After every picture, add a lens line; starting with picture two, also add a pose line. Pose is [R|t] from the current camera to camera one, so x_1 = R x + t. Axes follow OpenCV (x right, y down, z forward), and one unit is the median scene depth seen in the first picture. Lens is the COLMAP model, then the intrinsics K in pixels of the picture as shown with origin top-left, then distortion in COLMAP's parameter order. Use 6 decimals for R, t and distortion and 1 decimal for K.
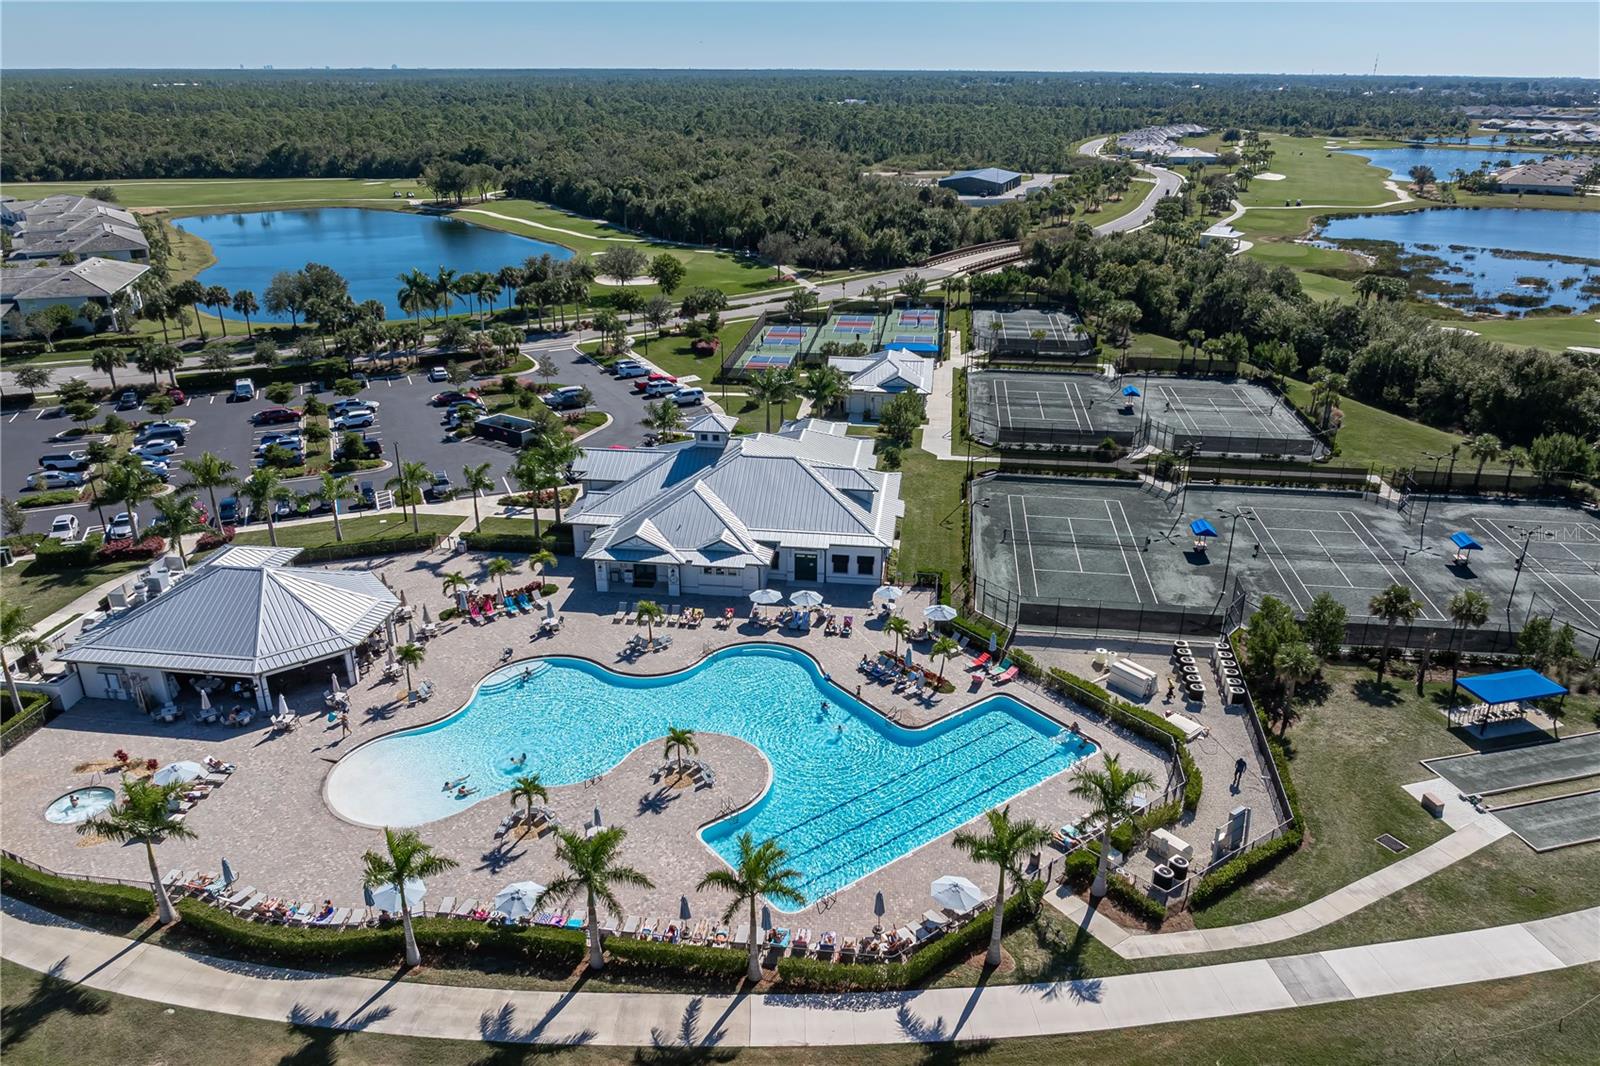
lens RADIAL K [[1121.3, 0, 799.5], [0, 1121.3, 547.8], [0, 0, 1]] dist [-0.034457, 0.020680]
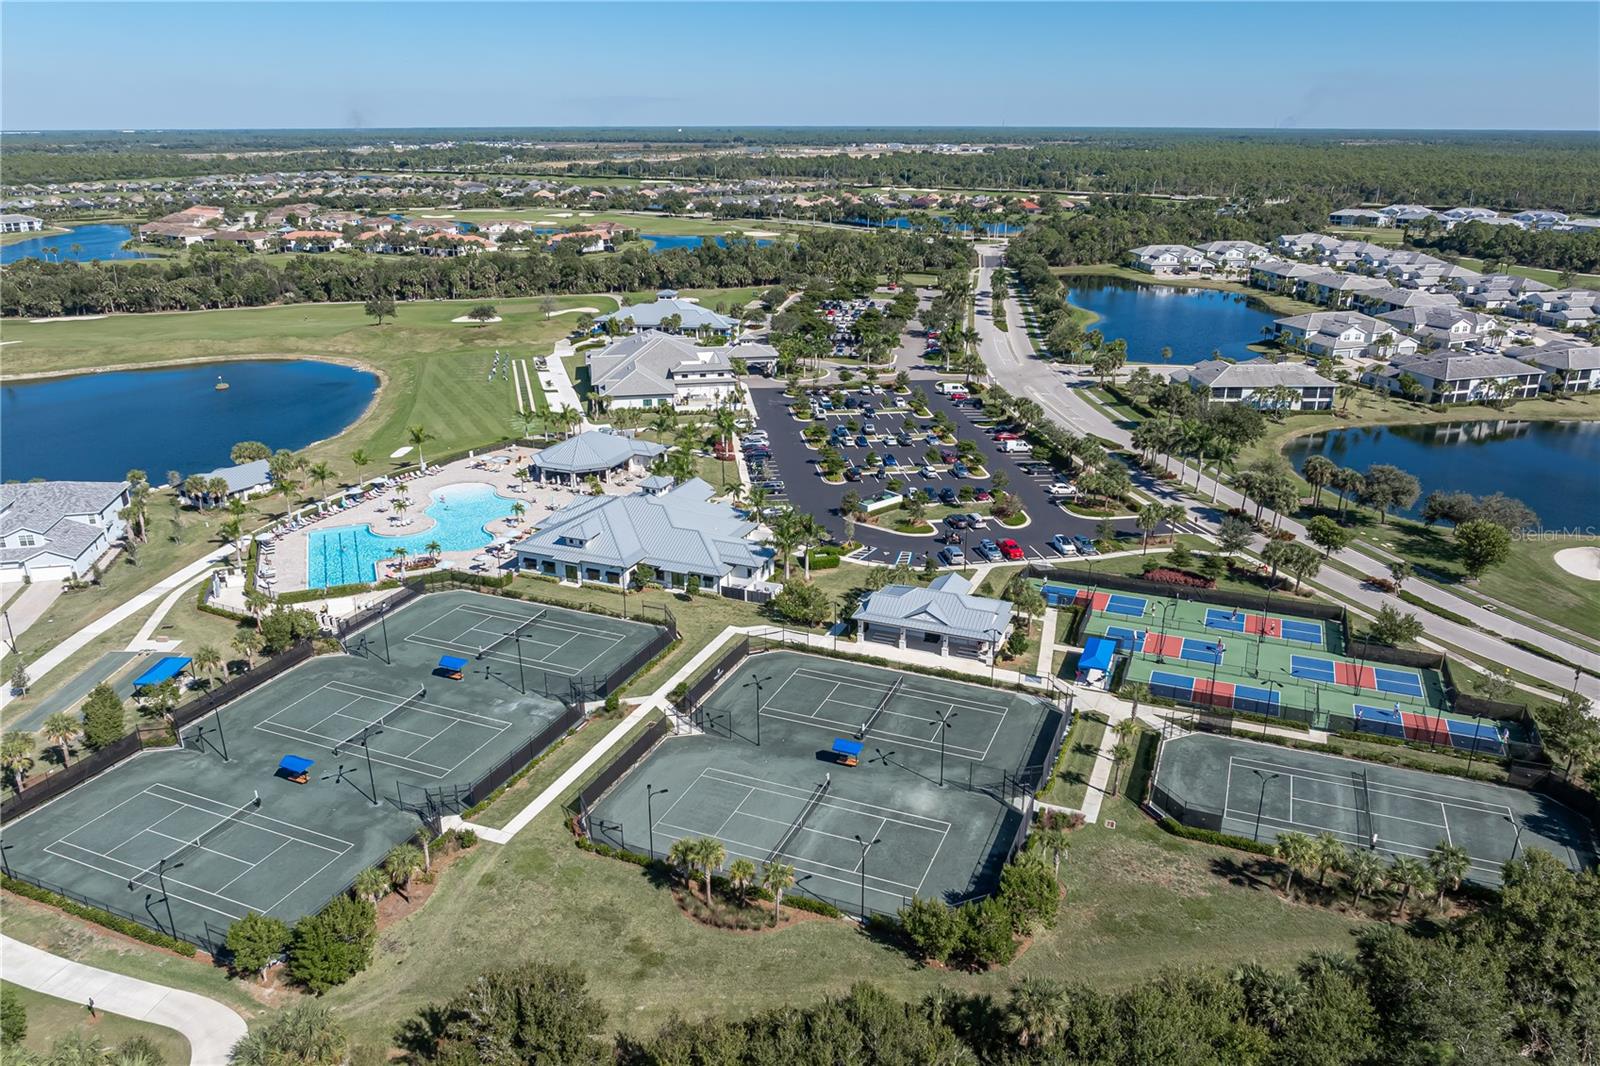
lens RADIAL K [[1121.3, 0, 814.2], [0, 1121.3, 529.6], [0, 0, 1]] dist [-0.034457, 0.020680]
pose [[-0.252331, 0.322678, -0.912254, 1.330798], [-0.386571, 0.830645, 0.400738, -0.779834], [0.887069, 0.453770, -0.084860, 1.385443]]
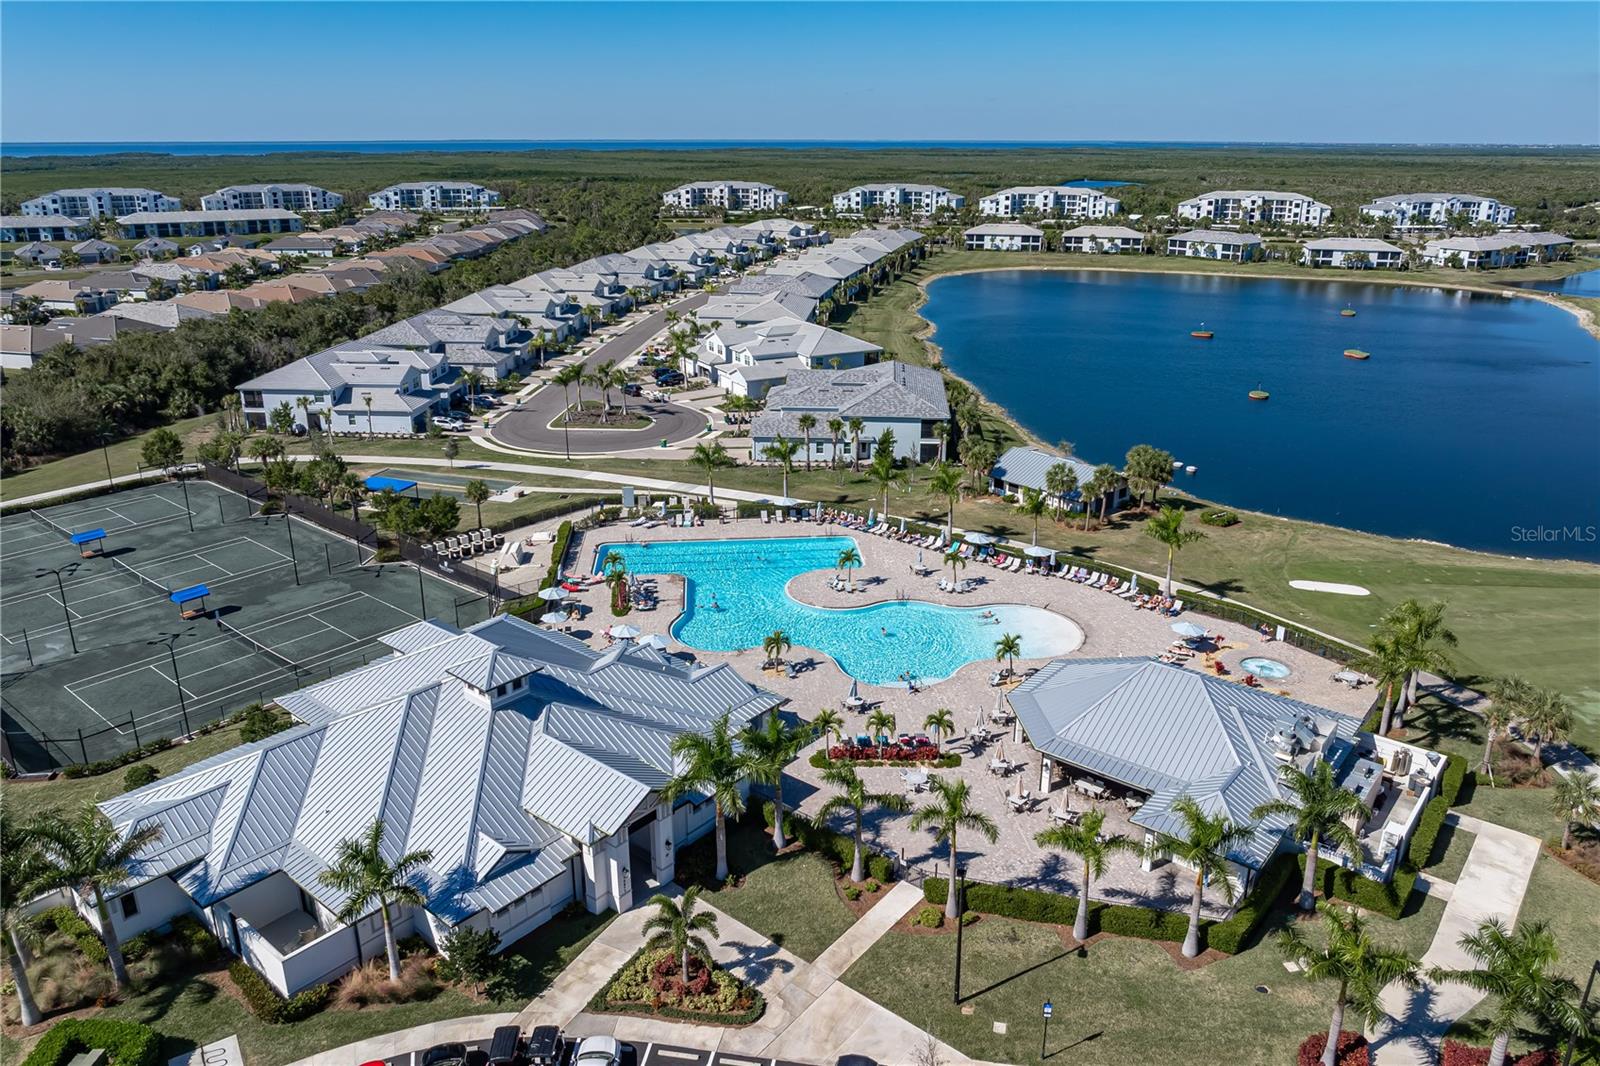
lens RADIAL K [[1121.3, 0, 802.5], [0, 1121.3, 510.5], [0, 0, 1]] dist [-0.034457, 0.020680]
pose [[-0.843871, -0.176855, 0.506561, -0.533330], [0.206749, 0.764026, 0.611162, -0.535477], [-0.495113, 0.620472, -0.608175, 1.266507]]
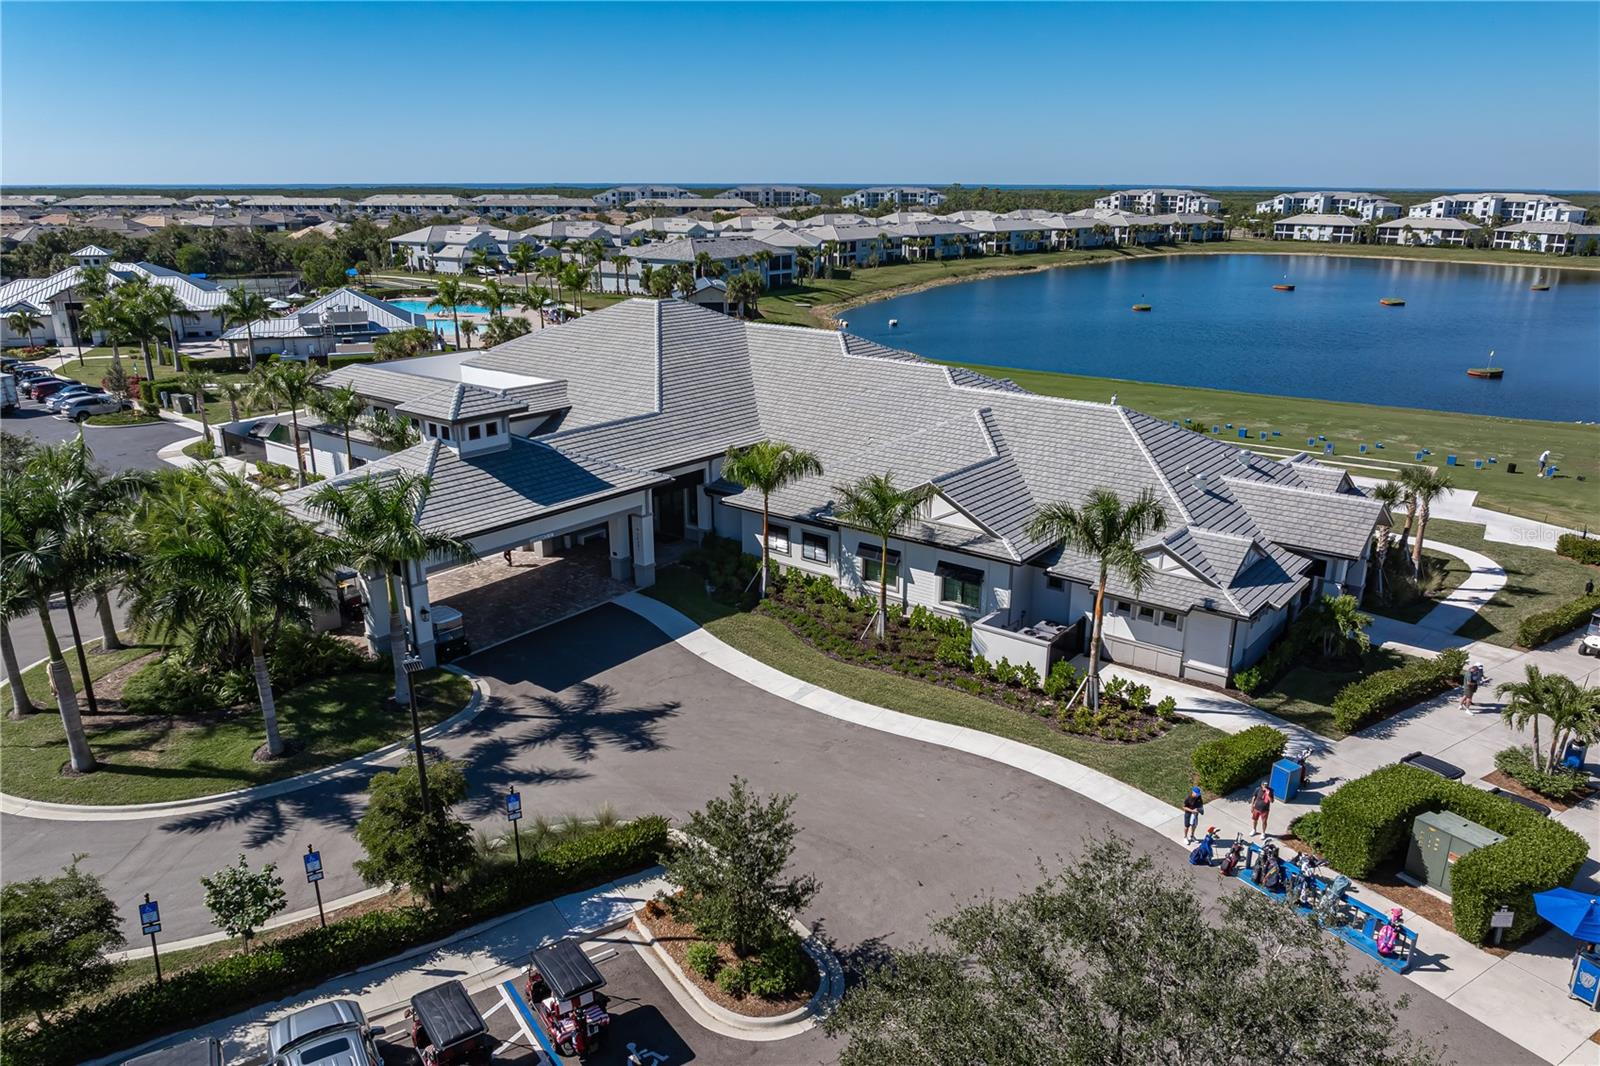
lens RADIAL K [[1121.3, 0, 811.4], [0, 1121.3, 570.3], [0, 0, 1]] dist [-0.034457, 0.020680]
pose [[-0.436848, -0.301101, 0.847645, -1.739942], [0.352411, 0.809702, 0.469243, -0.133648], [-0.827629, 0.503707, -0.247606, 0.827021]]
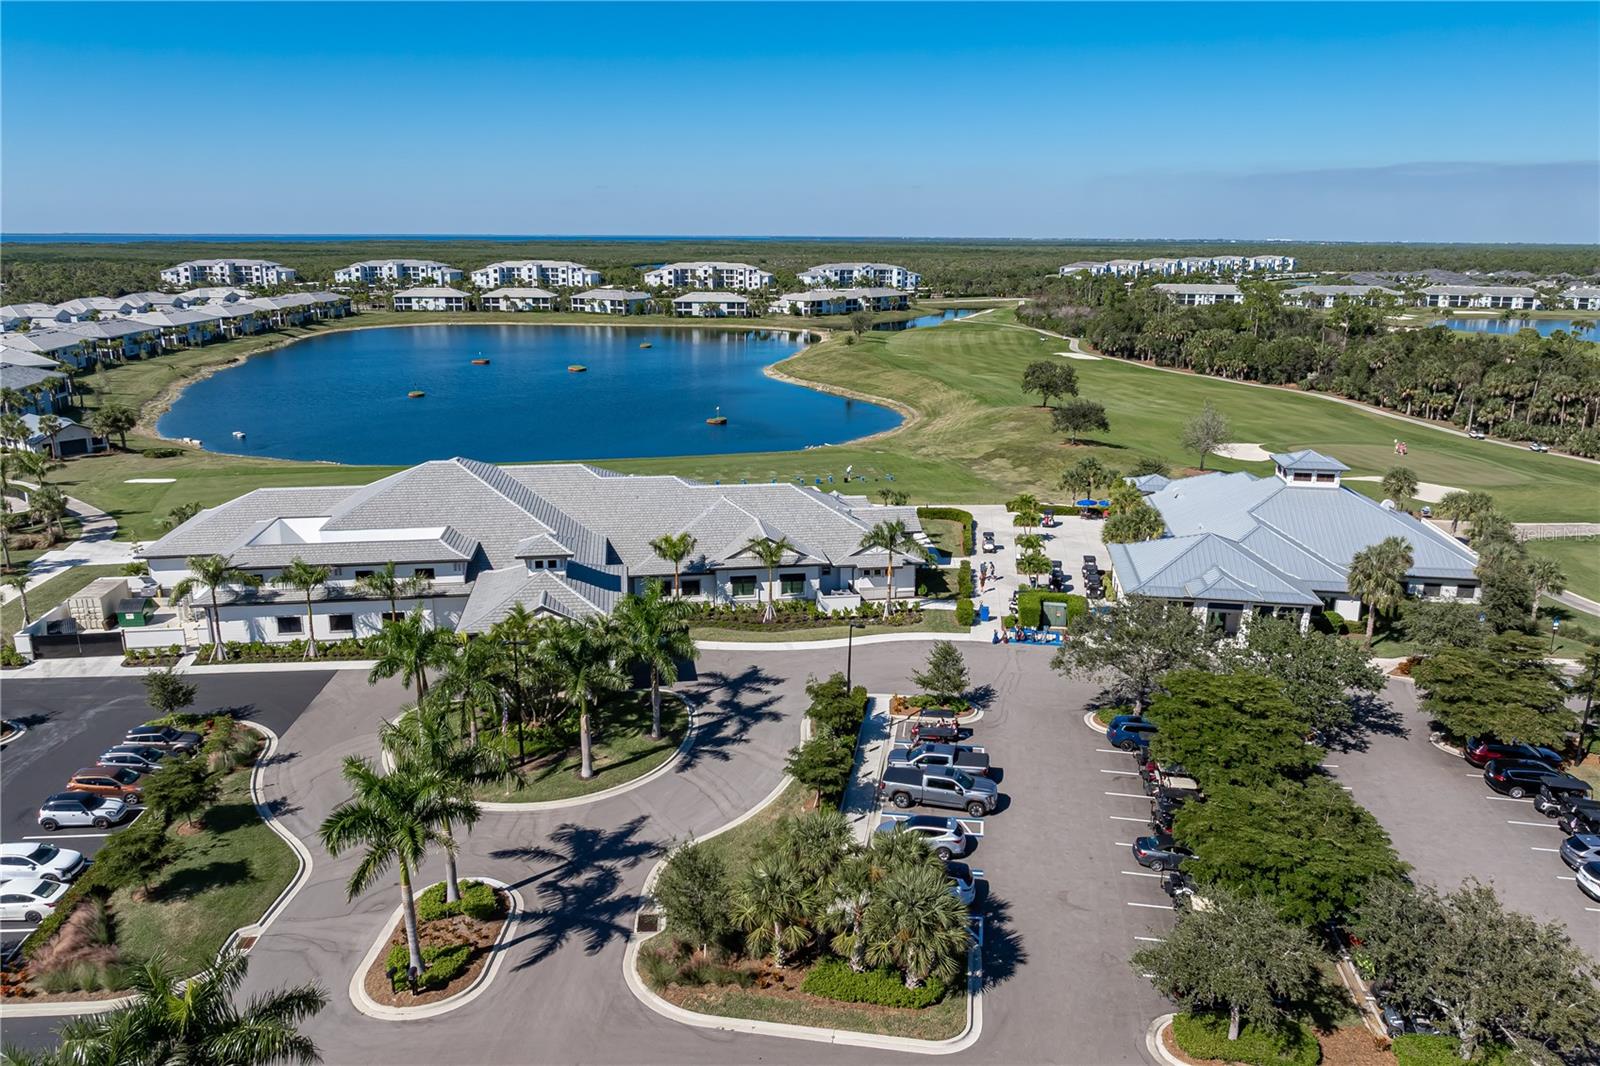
lens RADIAL K [[1121.3, 0, 806.1], [0, 1121.3, 520.1], [0, 0, 1]] dist [-0.034457, 0.020680]
pose [[-0.958567, -0.083347, 0.272401, -1.632781], [0.100551, 0.795694, 0.597294, -0.485676], [-0.266531, 0.599937, -0.754346, 1.332365]]
